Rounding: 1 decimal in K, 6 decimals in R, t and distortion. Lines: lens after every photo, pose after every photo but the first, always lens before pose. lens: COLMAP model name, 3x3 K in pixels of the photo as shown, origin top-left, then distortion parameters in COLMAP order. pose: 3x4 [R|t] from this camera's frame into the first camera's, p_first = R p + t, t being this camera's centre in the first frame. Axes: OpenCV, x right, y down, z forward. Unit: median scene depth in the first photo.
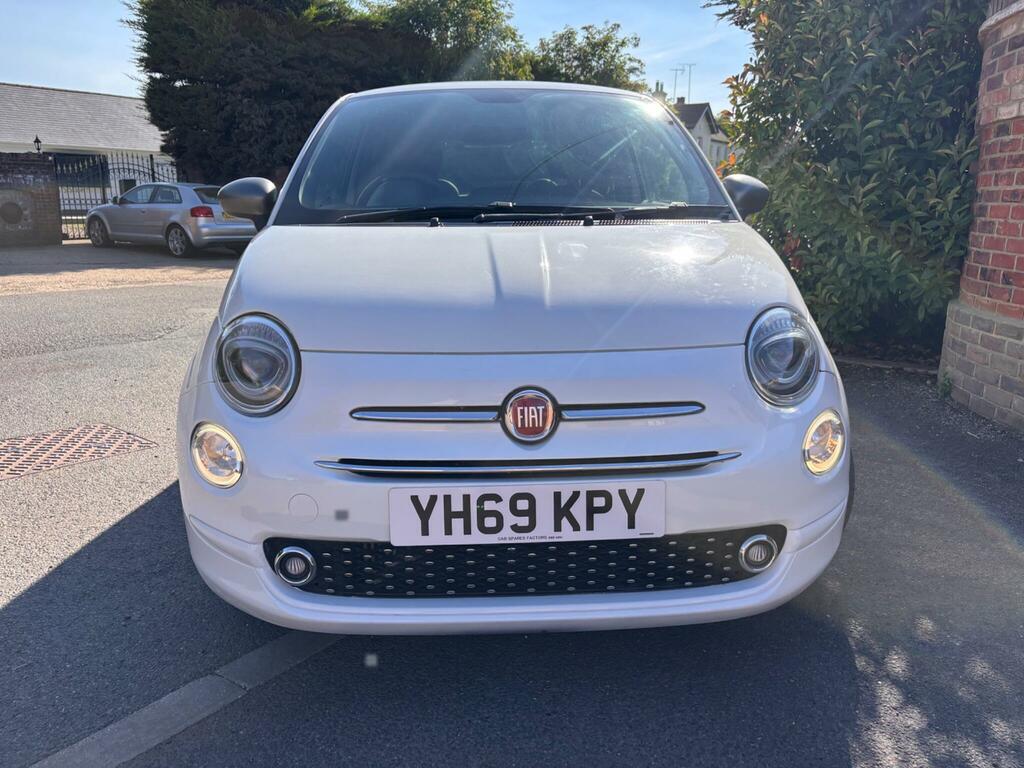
lens RADIAL K [[772.6, 0, 506.8], [0, 772.6, 388.4], [0, 0, 1]] dist [0.017539, -0.015635]
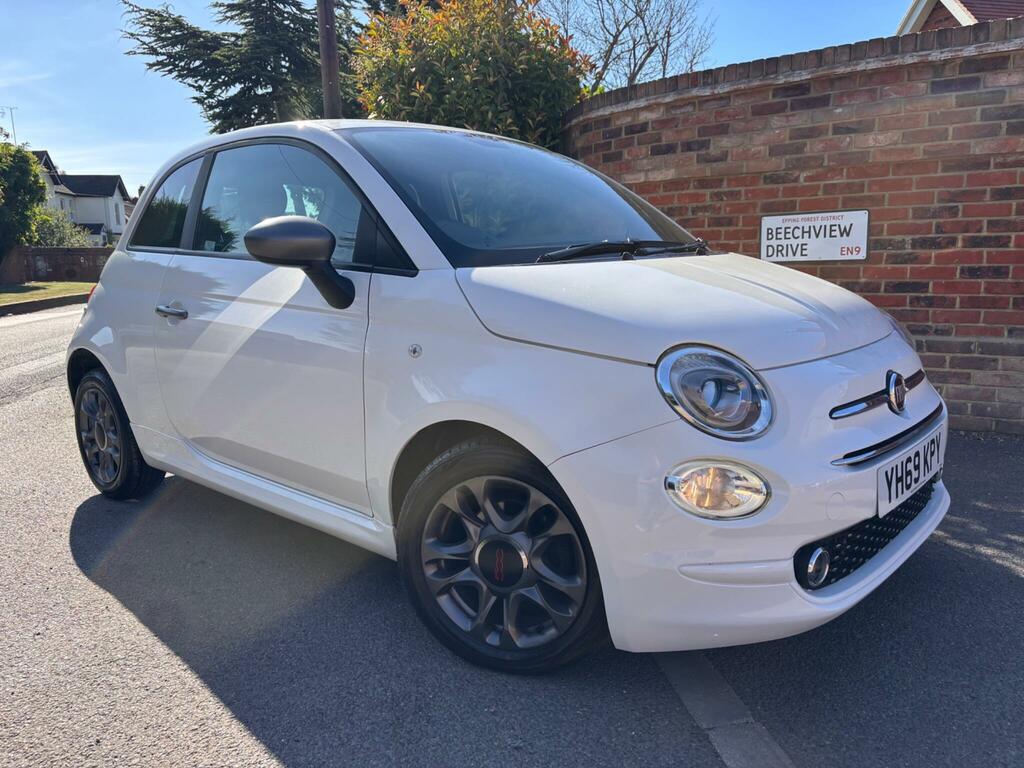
lens RADIAL K [[772.6, 0, 504.8], [0, 772.6, 384.4], [0, 0, 1]] dist [0.017539, -0.015635]
pose [[0.714335, -0.137780, 0.686107, -0.519406], [0.186745, 0.982404, 0.002853, -0.041080], [-0.674427, 0.126089, 0.727495, 0.195732]]
